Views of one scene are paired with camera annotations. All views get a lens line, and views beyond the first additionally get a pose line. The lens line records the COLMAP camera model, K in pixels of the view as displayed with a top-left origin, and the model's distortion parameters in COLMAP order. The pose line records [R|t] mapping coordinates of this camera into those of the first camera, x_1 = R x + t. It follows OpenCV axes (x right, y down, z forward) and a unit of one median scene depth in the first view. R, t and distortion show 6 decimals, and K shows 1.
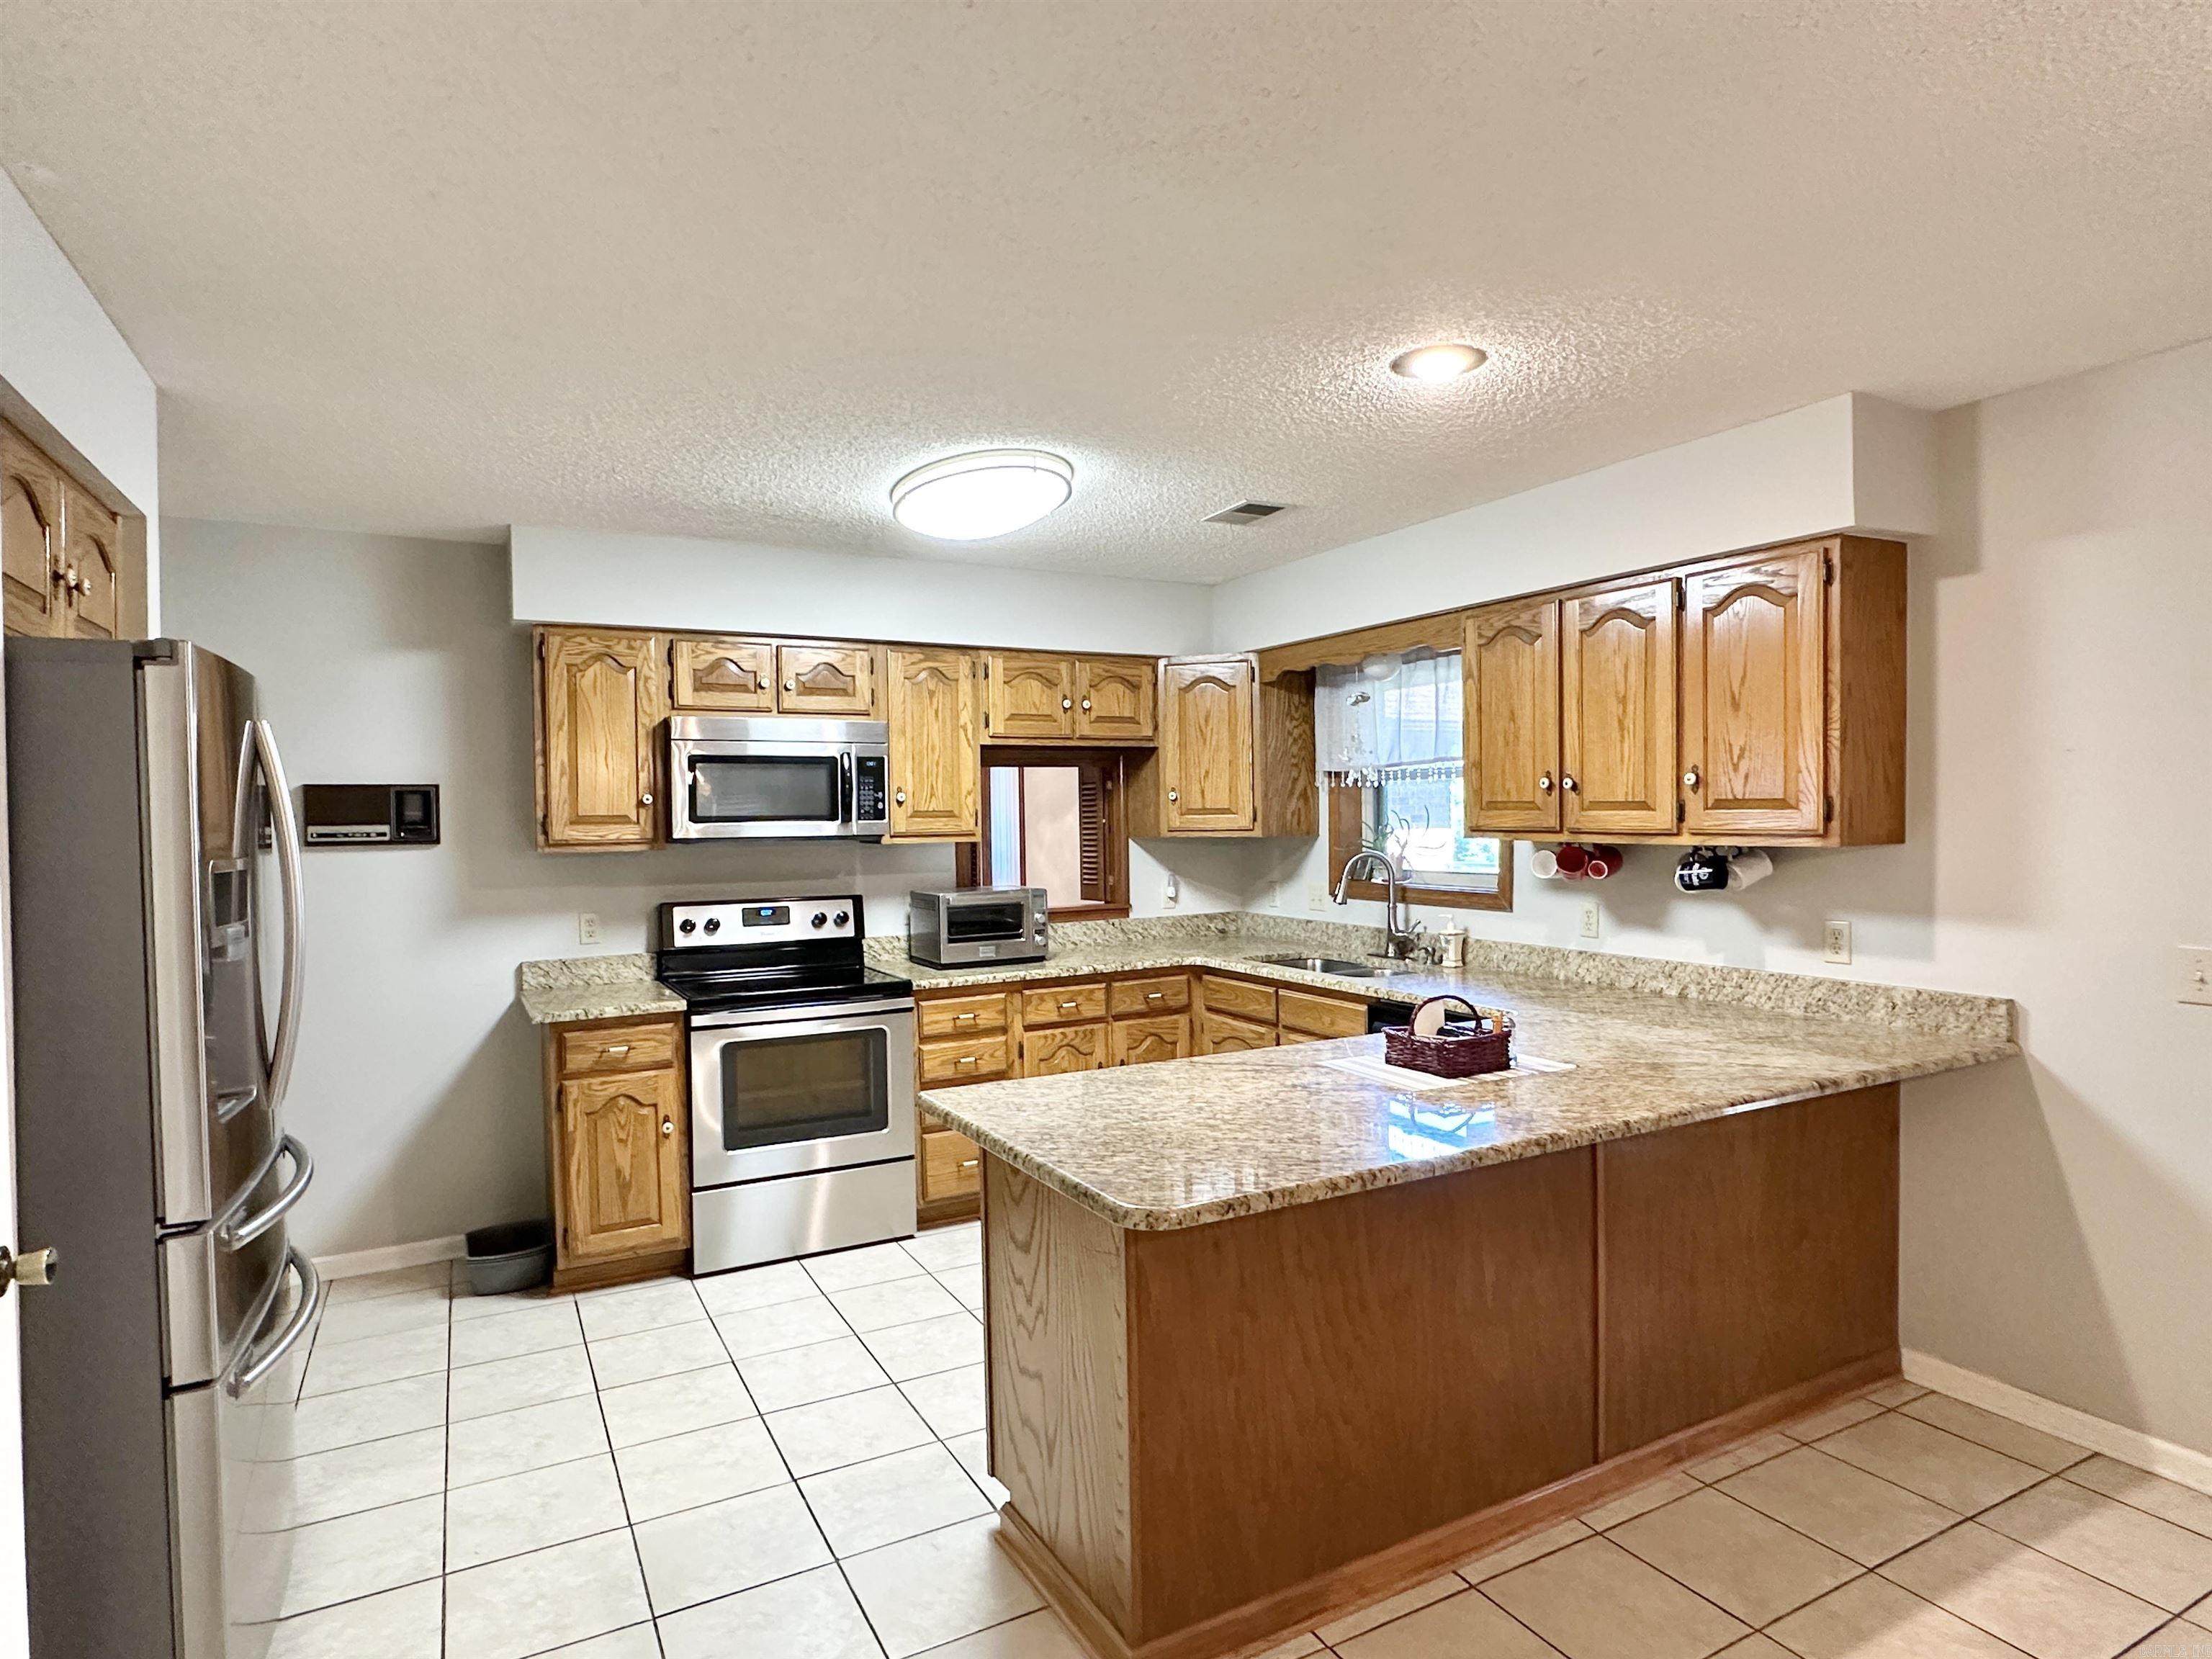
lens RADIAL K [[1212.8, 0, 1104.0], [0, 1212.8, 830.3], [0, 0, 1]] dist [-0.000278, -0.000035]
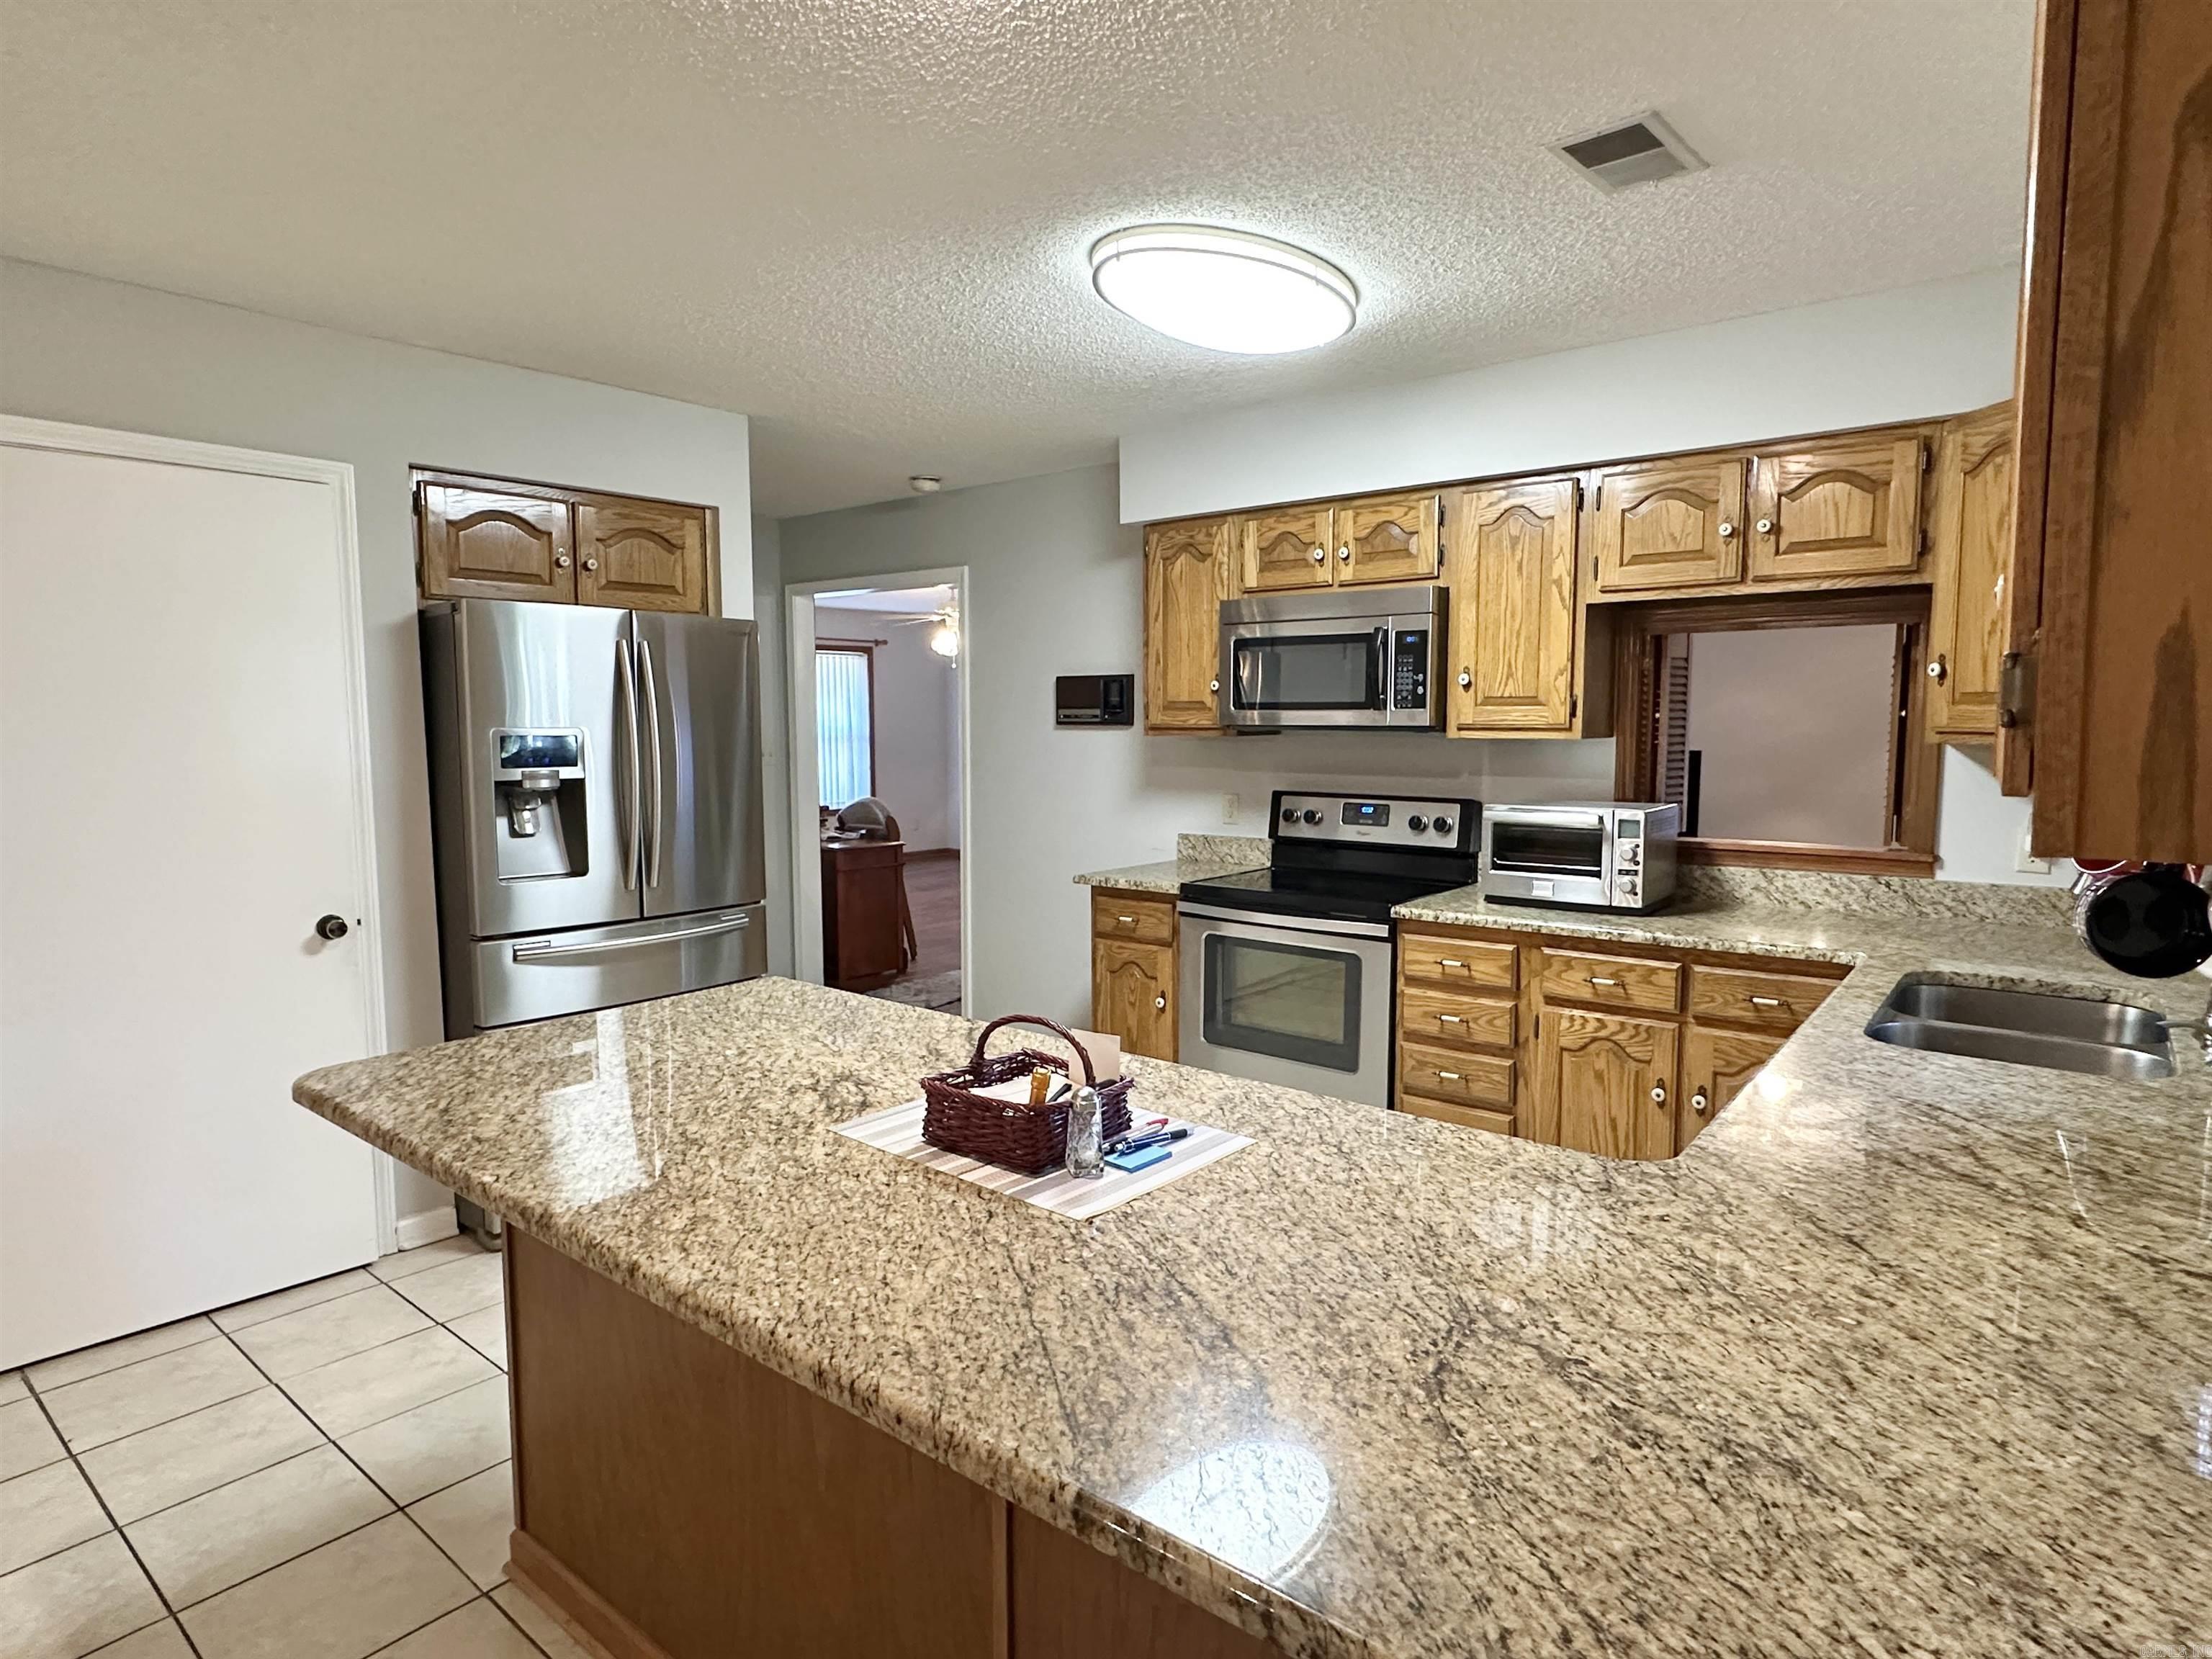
lens RADIAL K [[1212.8, 0, 1102.3], [0, 1212.8, 826.5], [0, 0, 1]] dist [-0.000278, -0.000035]
pose [[0.378273, 0.098541, -0.920434, 0.476316], [-0.013345, 0.994795, 0.101018, -0.008359], [0.925598, -0.025930, 0.377620, 0.472820]]
